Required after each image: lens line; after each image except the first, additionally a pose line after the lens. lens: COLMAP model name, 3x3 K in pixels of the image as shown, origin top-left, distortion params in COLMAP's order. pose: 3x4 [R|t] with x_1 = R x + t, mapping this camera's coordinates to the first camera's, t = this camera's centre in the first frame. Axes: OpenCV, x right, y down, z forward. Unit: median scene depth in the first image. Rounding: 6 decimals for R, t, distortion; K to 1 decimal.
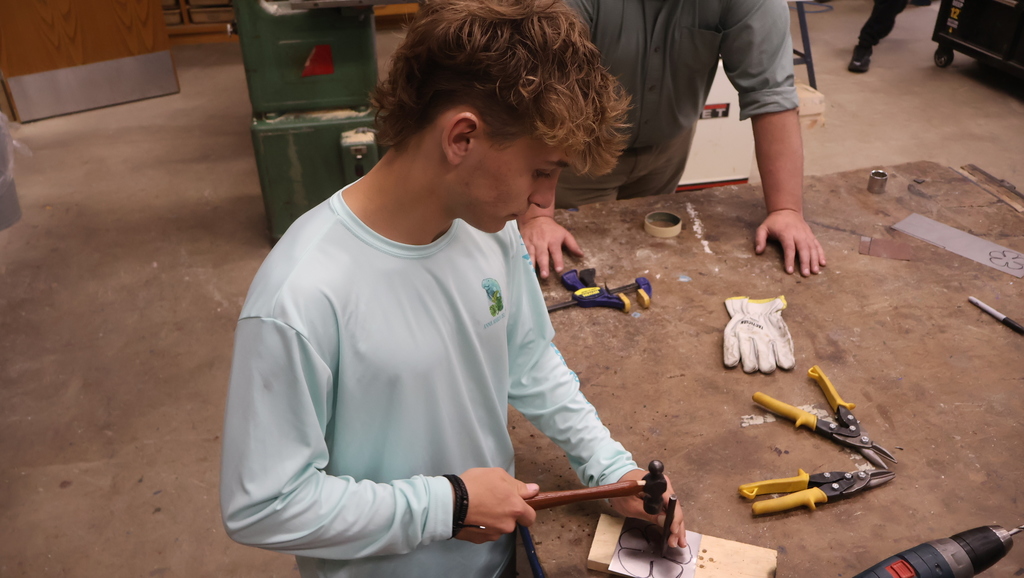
lens RADIAL K [[858.0, 0, 507.4], [0, 858.0, 292.1], [0, 0, 1]] dist [-0.010643, 0.009677]
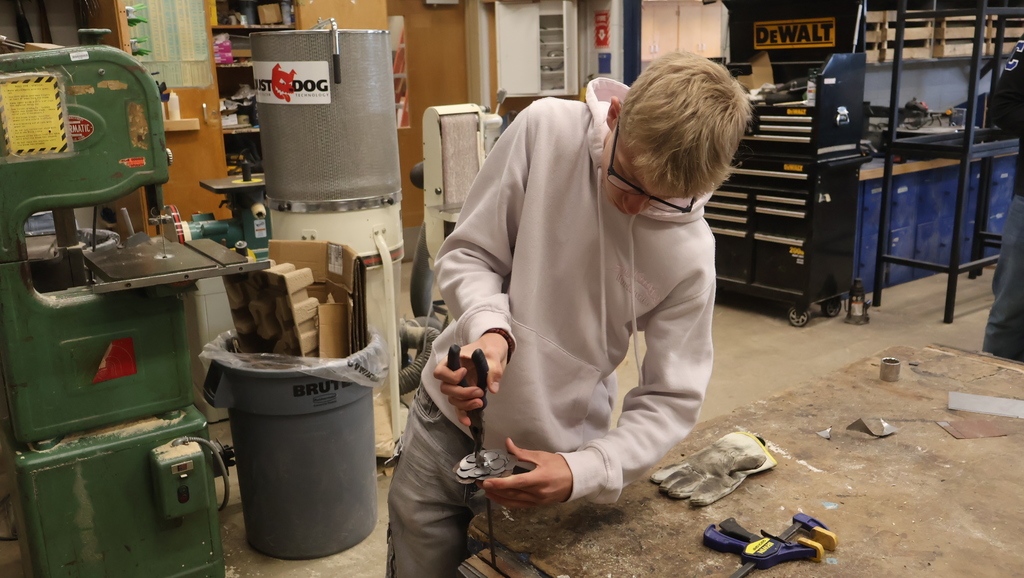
lens RADIAL K [[893.8, 0, 519.3], [0, 893.8, 291.2], [0, 0, 1]] dist [-0.000824, -0.001985]
pose [[0.909430, -0.112017, 0.400485, -0.348573], [0.237596, 0.930339, -0.279318, -0.035515], [-0.341298, 0.349173, 0.872693, 0.285322]]
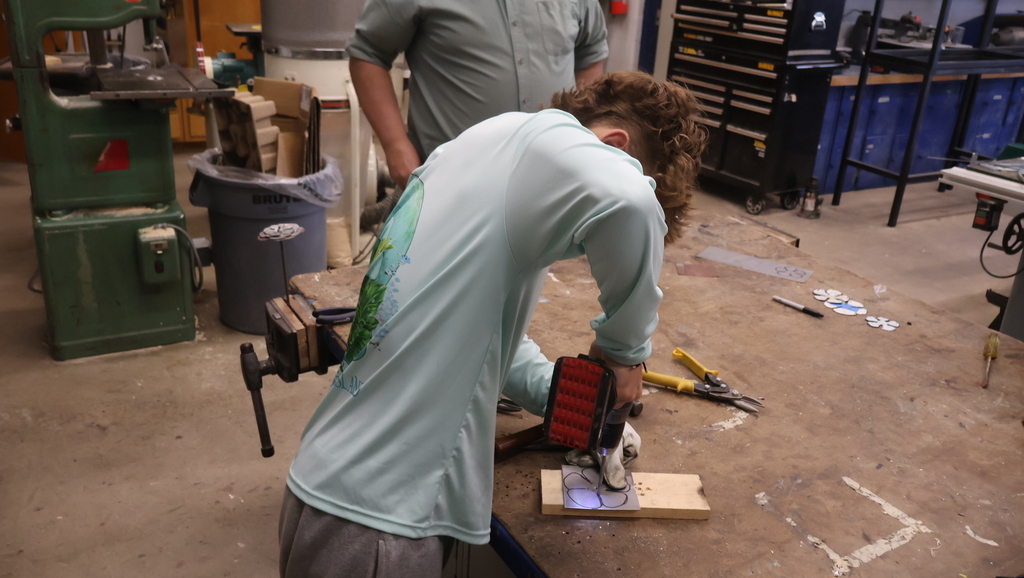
lens RADIAL K [[858.0, 0, 510.1], [0, 858.0, 287.3], [0, 0, 1]] dist [-0.010643, 0.009677]
pose [[0.951761, -0.048877, 0.302922, -0.158483], [0.101737, 0.981654, -0.161261, 0.133825], [-0.289483, 0.184301, 0.939272, -0.025812]]
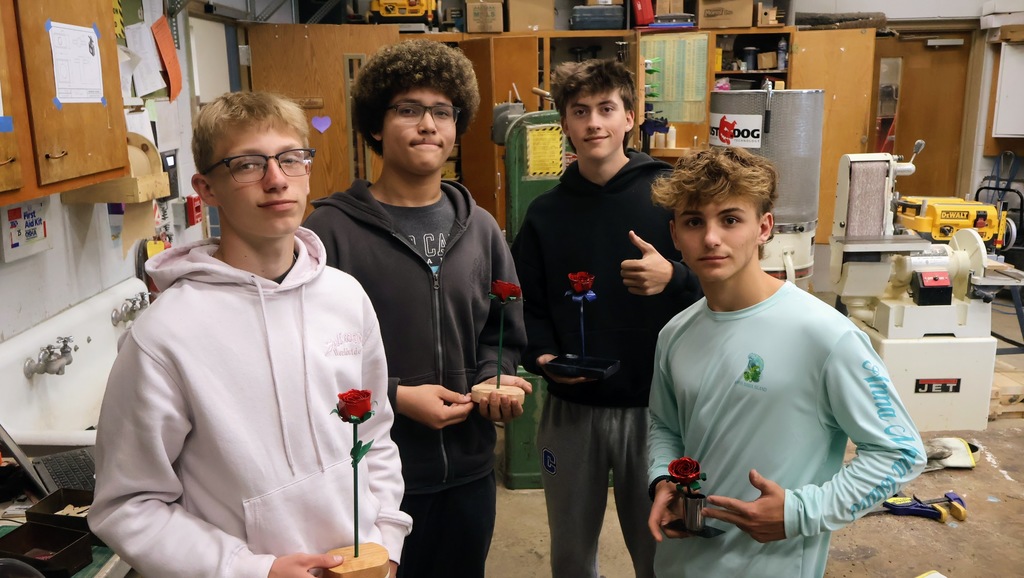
lens RADIAL K [[858.0, 0, 506.6], [0, 858.0, 297.6], [0, 0, 1]] dist [-0.010643, 0.009677]
pose [[0.983634, 0.041223, -0.175401, -0.185152], [-0.097421, 0.940591, -0.325266, 0.138737], [0.151572, 0.337031, 0.929213, -0.112673]]
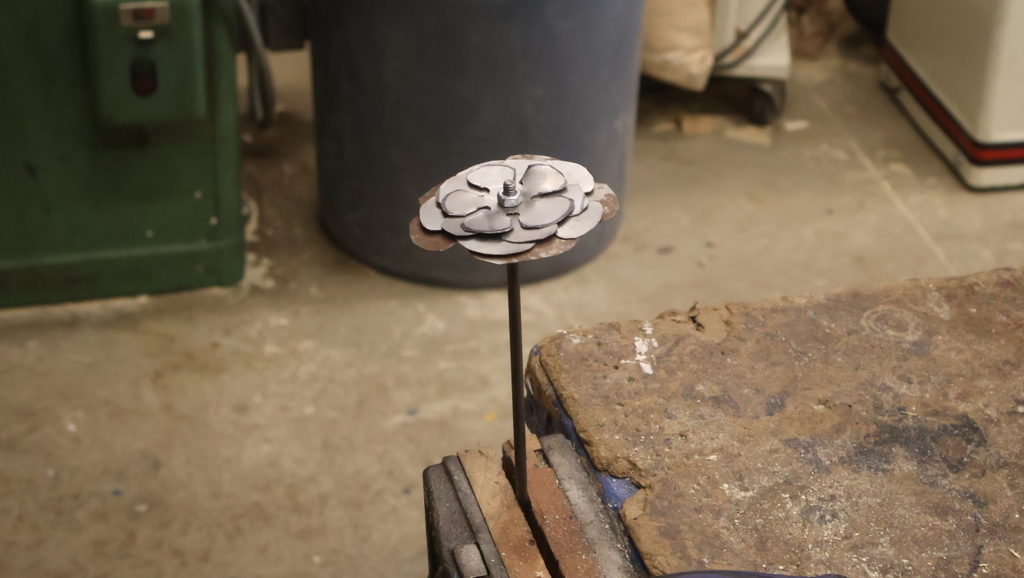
lens RADIAL K [[2011.1, 0, 511.4], [0, 2011.1, 291.4], [0, 0, 1]] dist [-0.032642, 0.000000]
pose [[0.998312, 0.015201, 0.056045, -0.136622], [-0.013507, 0.999444, -0.030492, -0.074526], [-0.056478, 0.029684, 0.997962, 0.450326]]
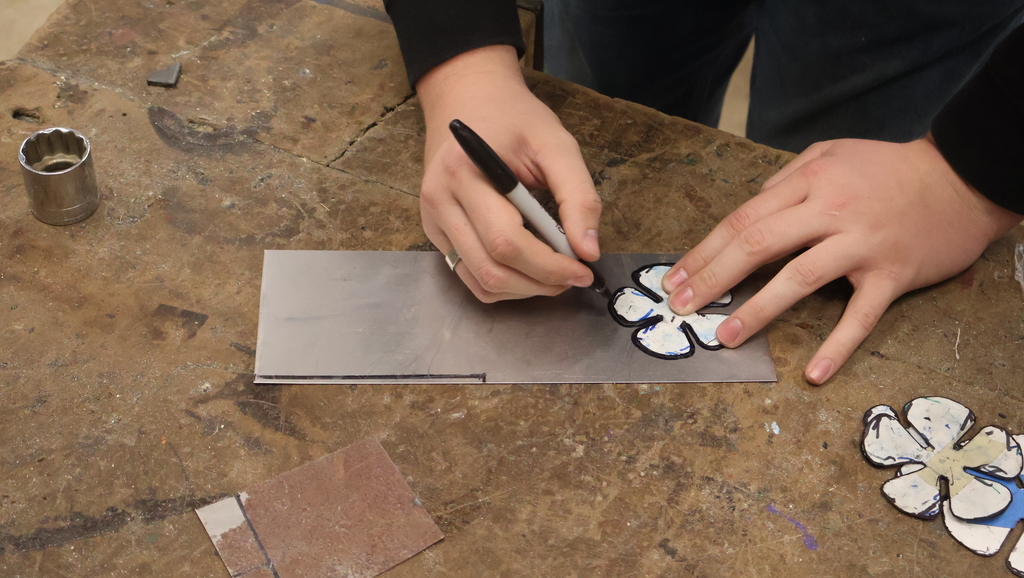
lens RADIAL K [[1592.0, 0, 511.5], [0, 1592.0, 288.3], [0, 0, 1]] dist [-0.021223, 0.000000]
pose [[0.609018, -0.538597, 0.582246, 0.252968], [0.392117, 0.842557, 0.369245, -0.241302], [-0.689450, 0.003432, 0.724325, 0.642917]]
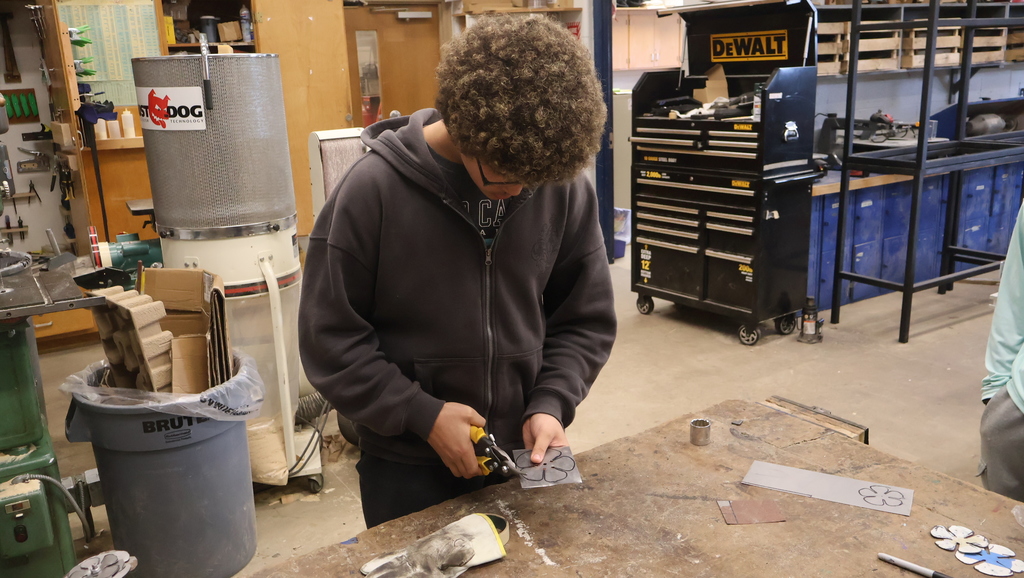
lens RADIAL K [[858.0, 0, 515.4], [0, 858.0, 292.6], [0, 0, 1]] dist [-0.010643, 0.009677]
pose [[0.929783, -0.109392, 0.351478, -0.025607], [0.217600, 0.933471, -0.285101, -0.060415], [-0.296907, 0.341564, 0.891729, 0.272741]]
